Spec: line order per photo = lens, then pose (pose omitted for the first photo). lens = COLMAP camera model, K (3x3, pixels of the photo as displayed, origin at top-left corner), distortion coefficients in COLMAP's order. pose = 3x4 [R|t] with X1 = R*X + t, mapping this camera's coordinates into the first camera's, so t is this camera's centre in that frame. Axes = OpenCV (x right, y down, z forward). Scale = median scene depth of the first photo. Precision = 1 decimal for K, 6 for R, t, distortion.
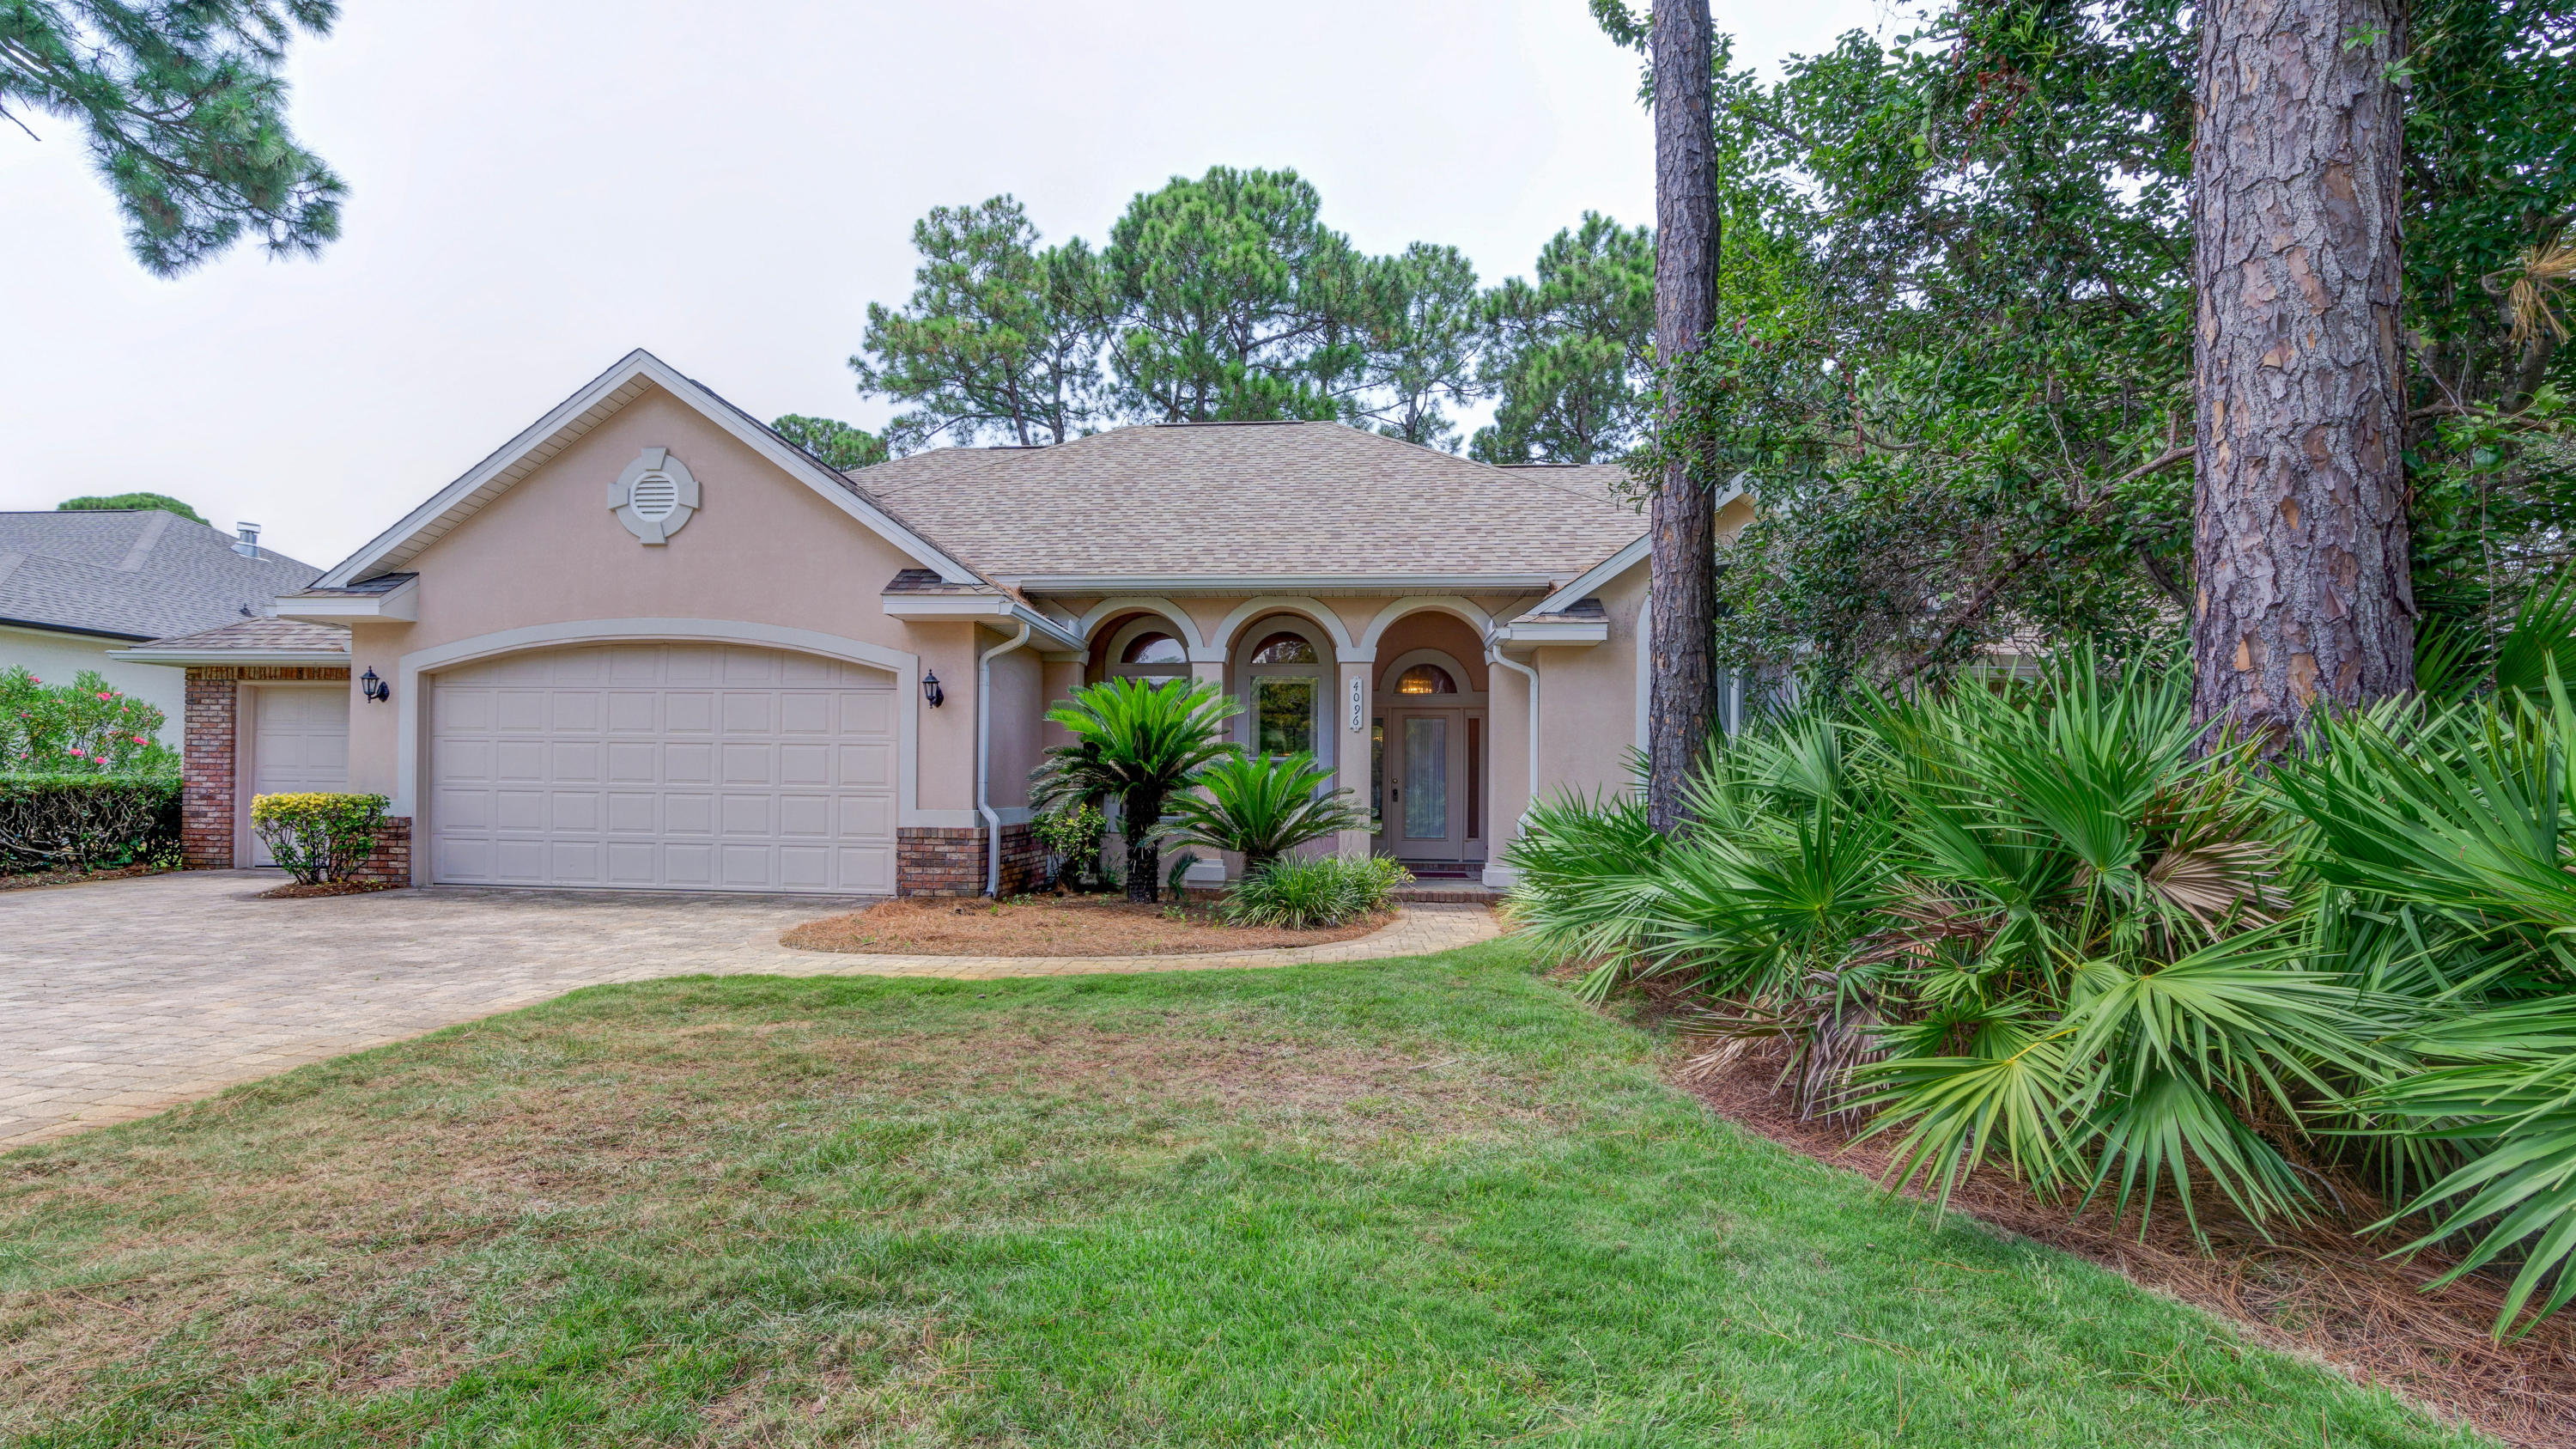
lens RADIAL K [[1158.5, 0, 1227.6], [0, 1158.5, 782.2], [0, 0, 1]] dist [-0.008452, 0.005538]
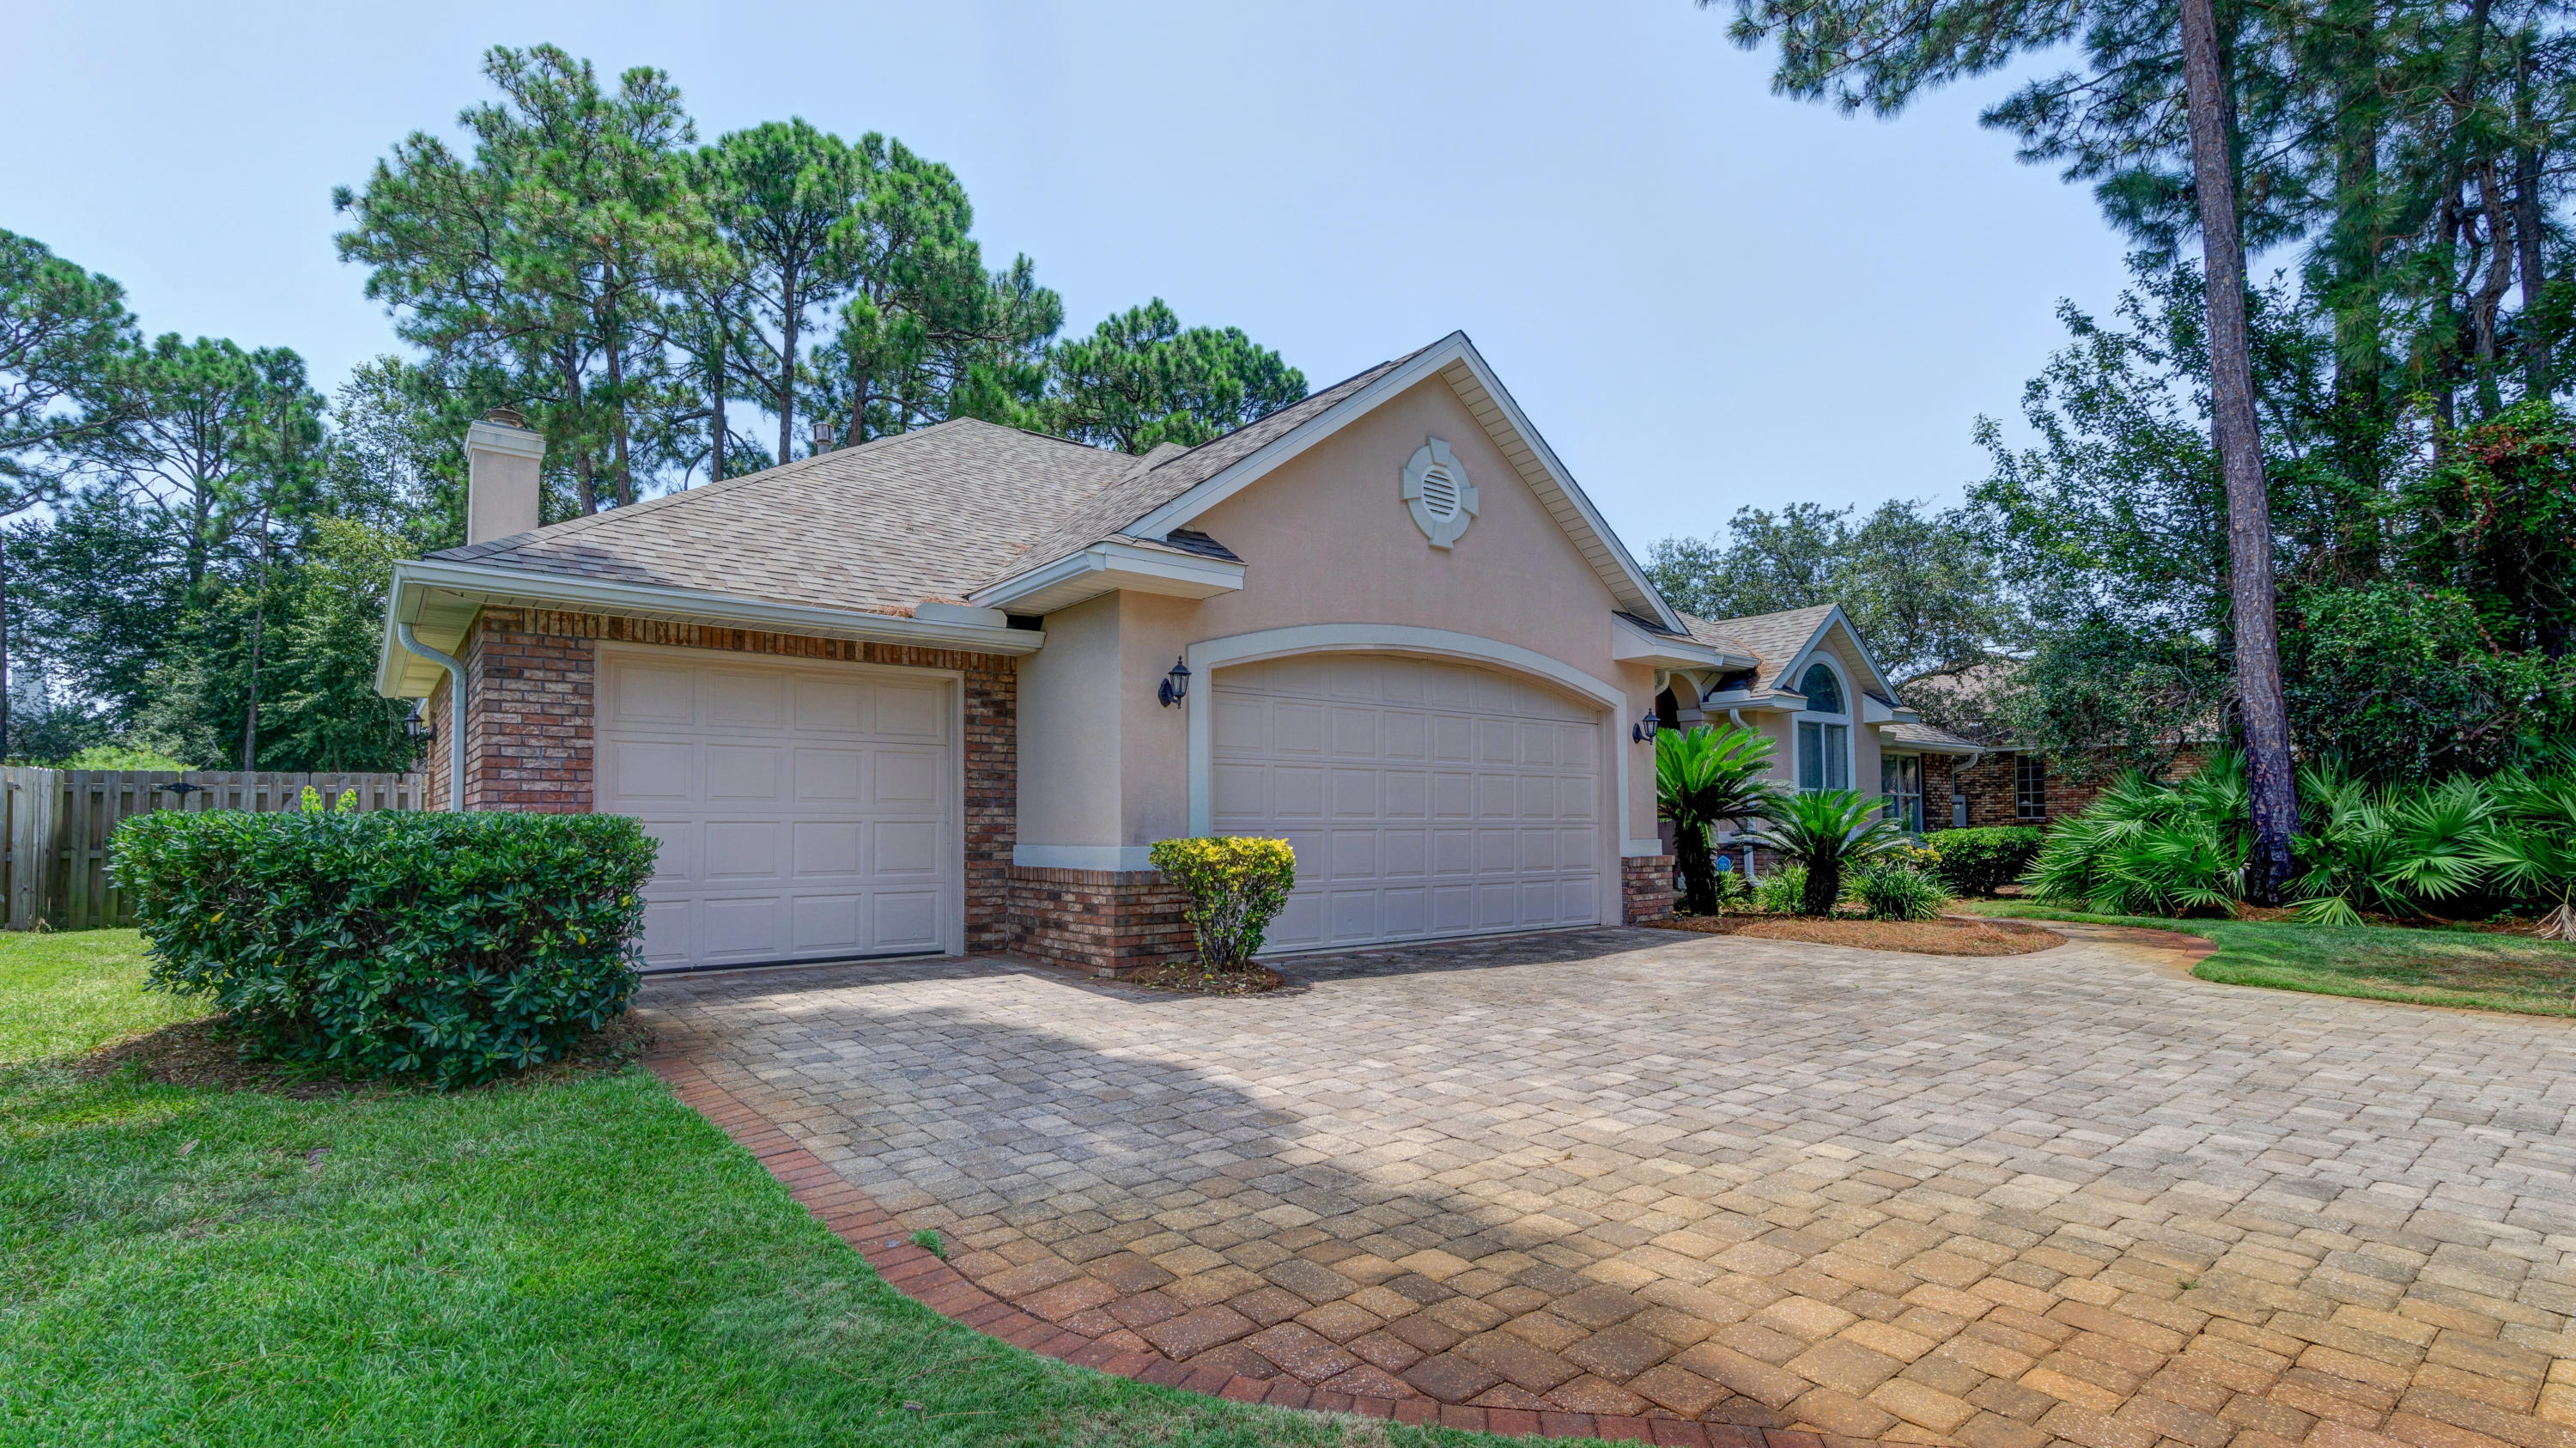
lens RADIAL K [[1158.4, 0, 1227.6], [0, 1158.4, 781.7], [0, 0, 1]] dist [-0.008452, 0.005538]
pose [[0.730415, 0.010183, 0.682928, -1.053111], [0.006042, 0.999753, -0.021369, -0.007649], [-0.682977, 0.019734, 0.730173, 0.403373]]
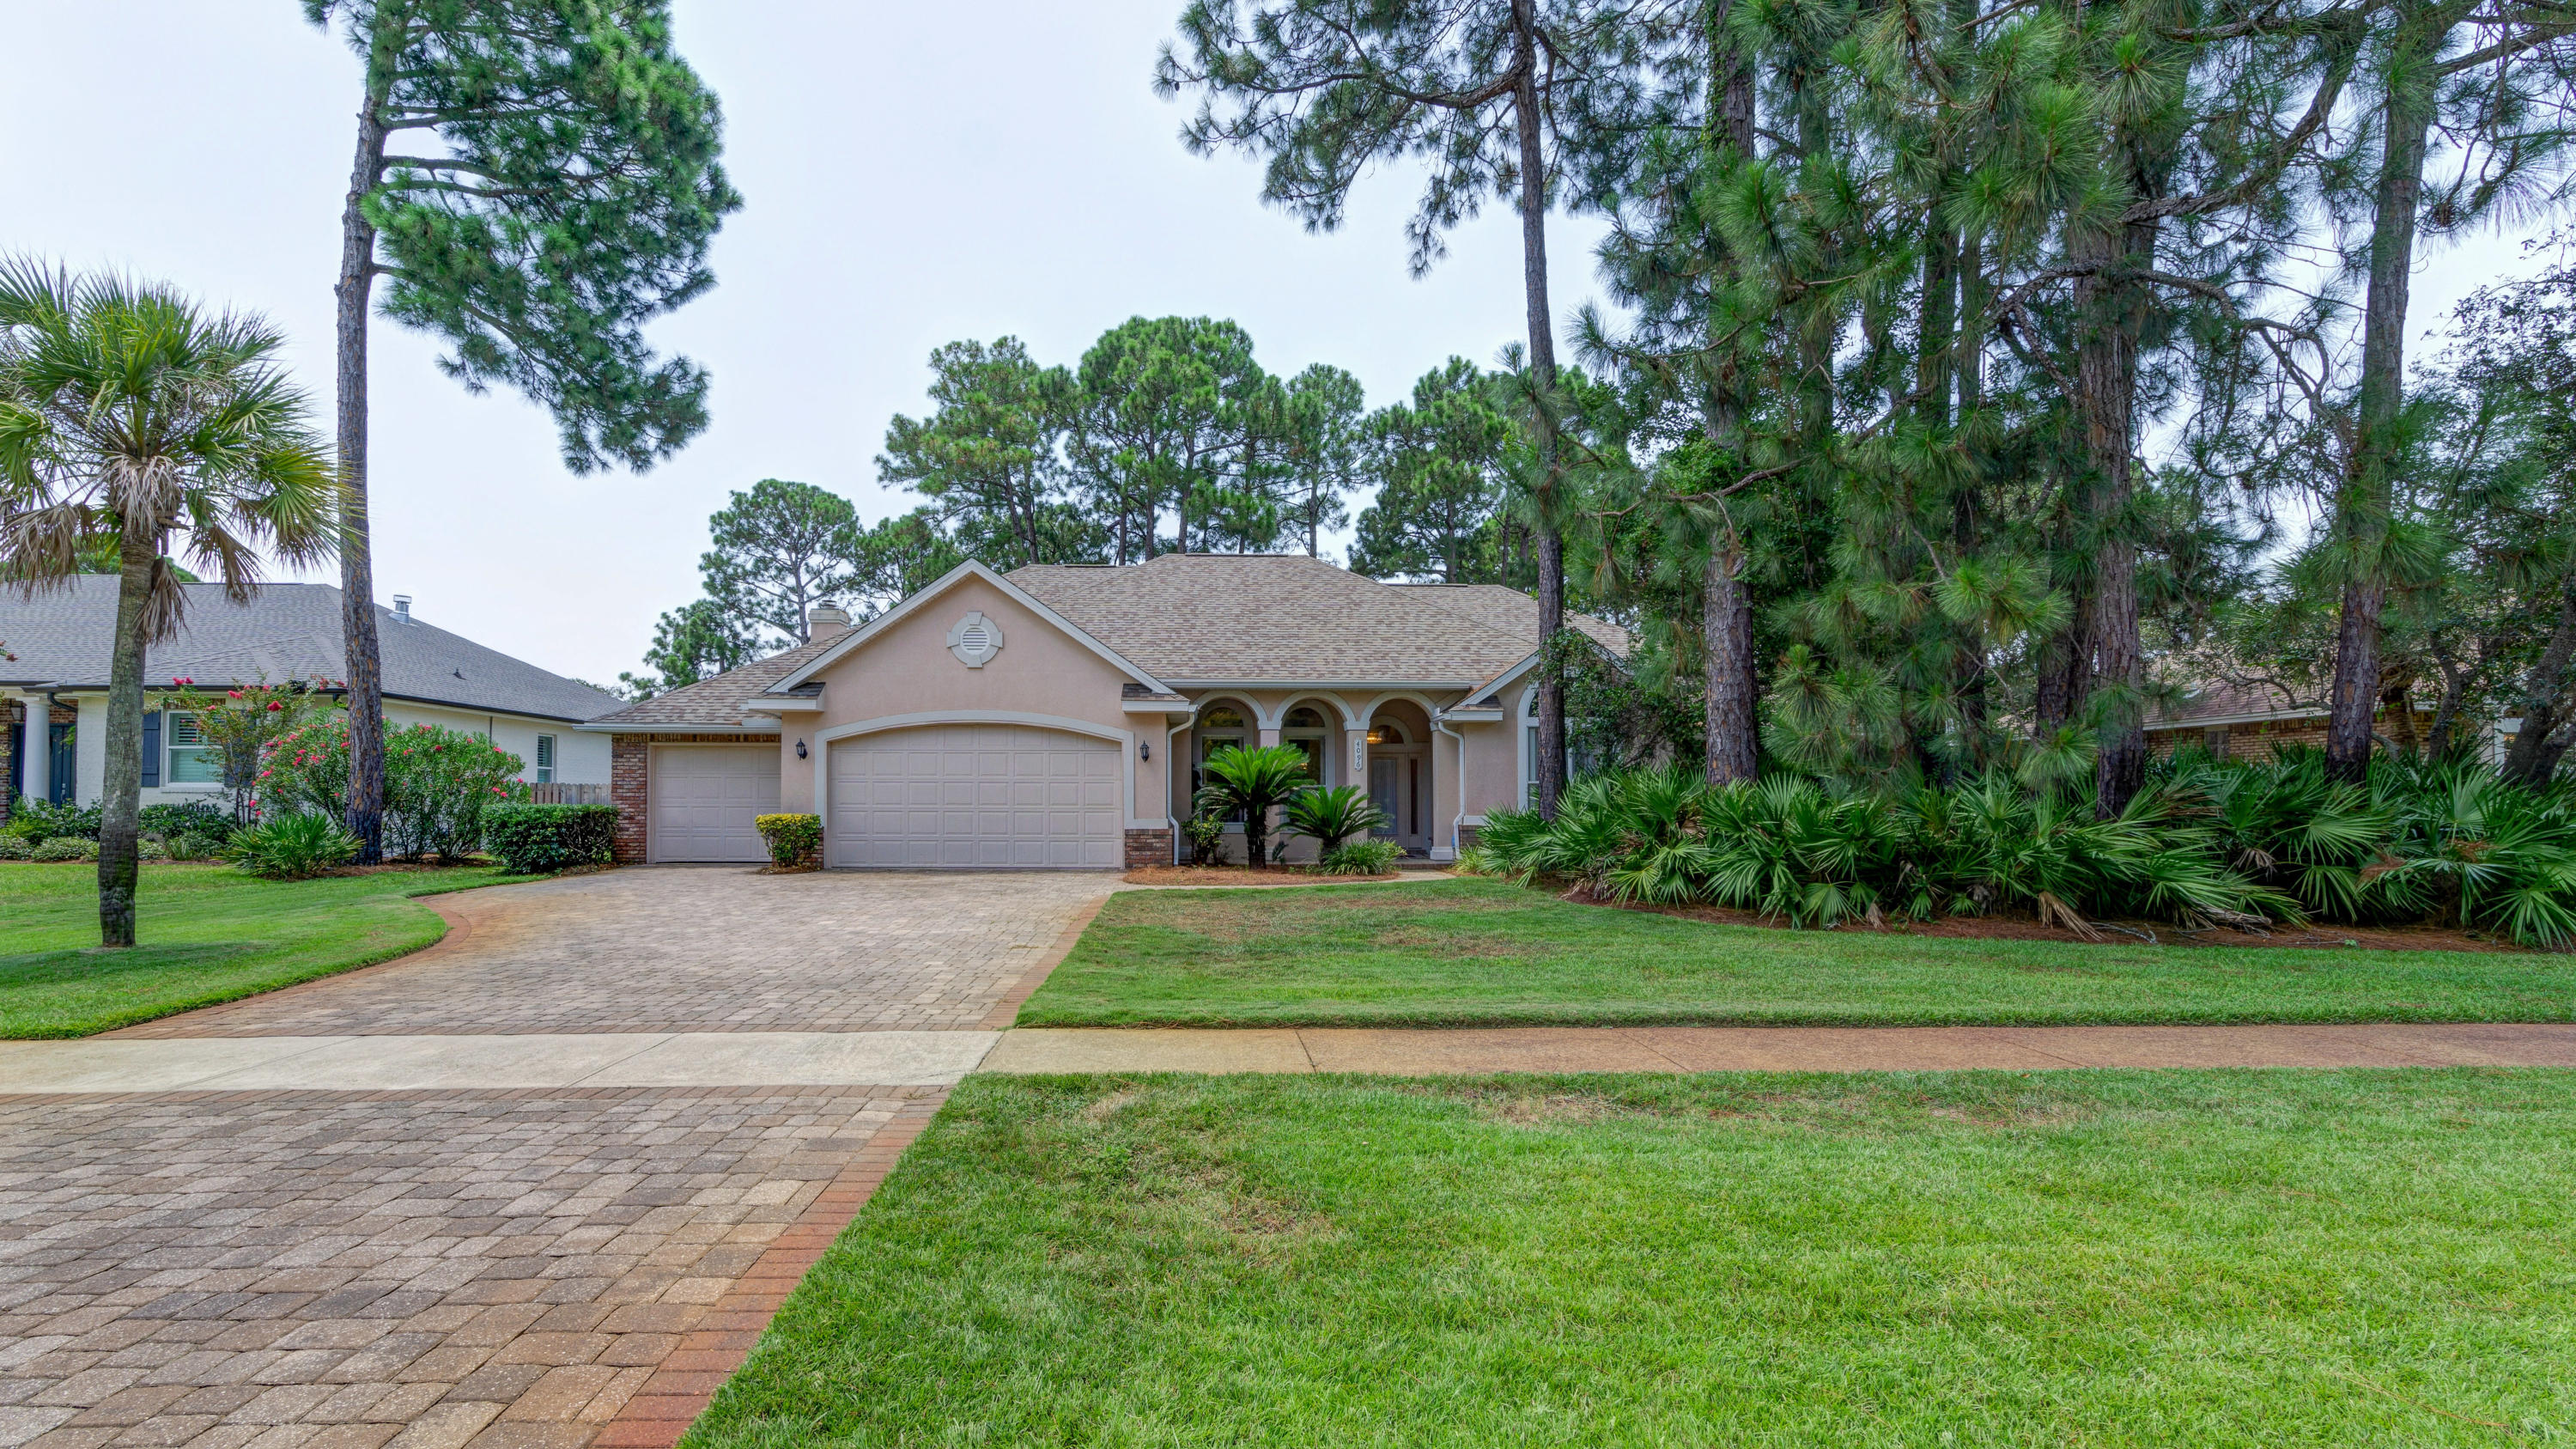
lens RADIAL K [[1158.5, 0, 1227.6], [0, 1158.5, 782.2], [0, 0, 1]] dist [-0.008452, 0.005538]
pose [[0.991338, -0.009046, 0.131025, -0.301918], [0.010600, 0.999881, -0.011167, -0.009733], [-0.130908, 0.012460, 0.991316, -0.661623]]
